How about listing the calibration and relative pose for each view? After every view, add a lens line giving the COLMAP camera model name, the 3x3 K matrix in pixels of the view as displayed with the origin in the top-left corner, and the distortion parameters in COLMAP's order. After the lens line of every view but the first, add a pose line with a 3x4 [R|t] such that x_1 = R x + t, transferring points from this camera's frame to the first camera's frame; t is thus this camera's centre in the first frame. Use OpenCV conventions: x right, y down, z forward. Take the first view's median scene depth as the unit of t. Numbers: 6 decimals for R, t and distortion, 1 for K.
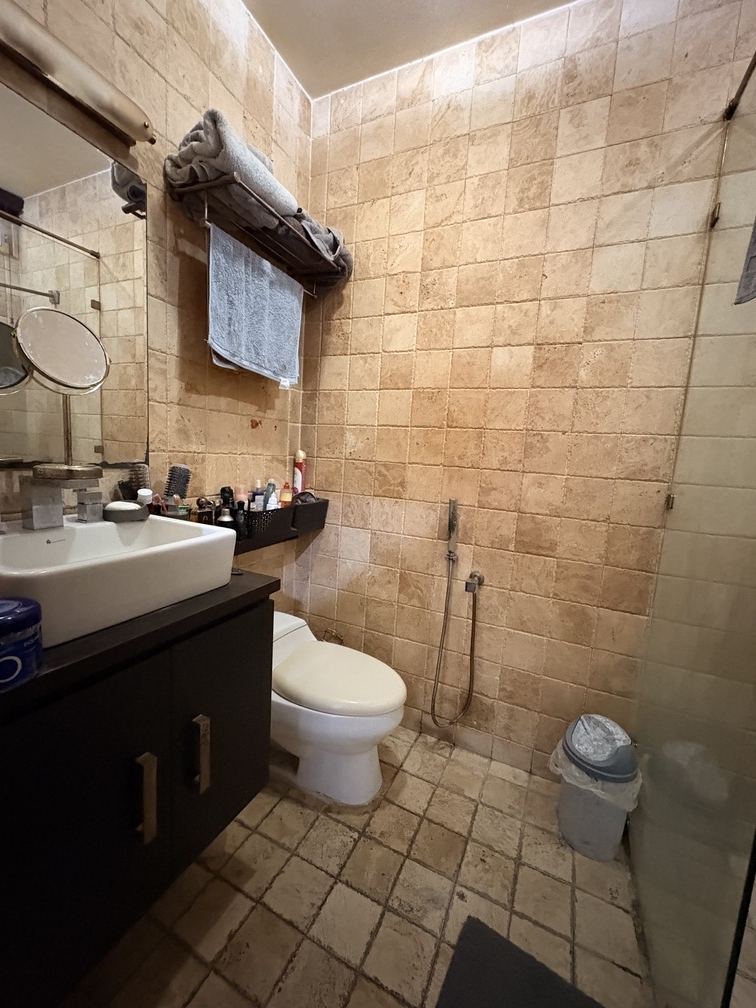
lens RADIAL K [[402.2, 0, 378.2], [0, 402.2, 504.0], [0, 0, 1]] dist [0.000935, -0.000229]
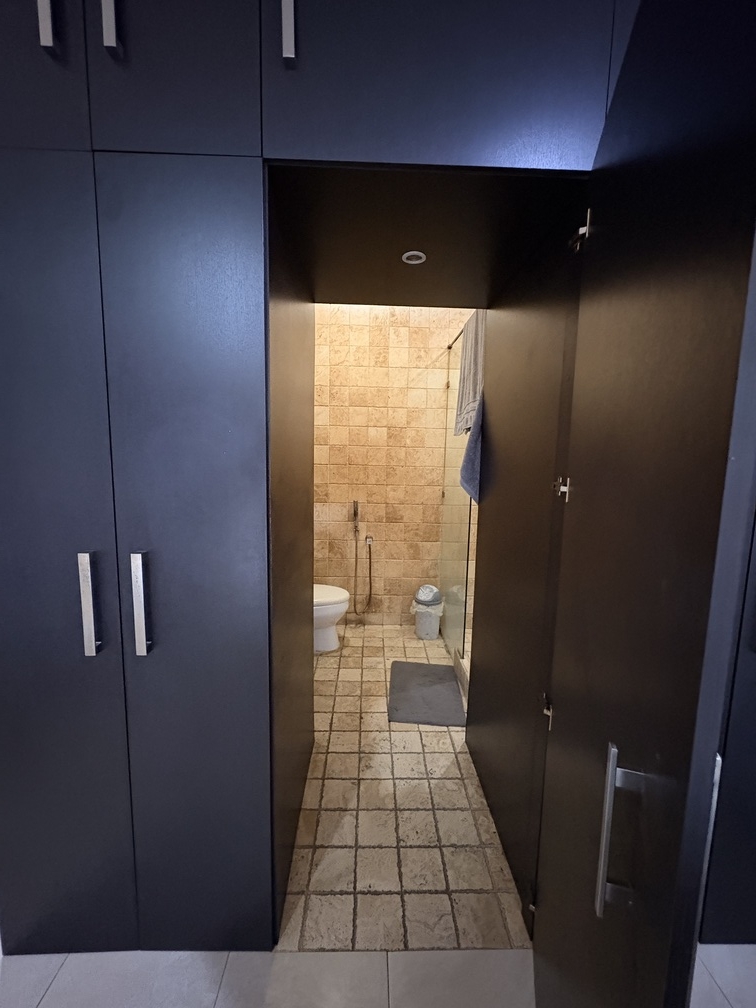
lens RADIAL K [[402.2, 0, 378.1], [0, 402.2, 504.3], [0, 0, 1]] dist [0.000935, -0.000229]
pose [[0.895049, -0.097391, 0.435204, -0.636052], [0.090528, 0.995224, 0.036532, -0.060412], [-0.436683, 0.006700, 0.899590, -0.928128]]
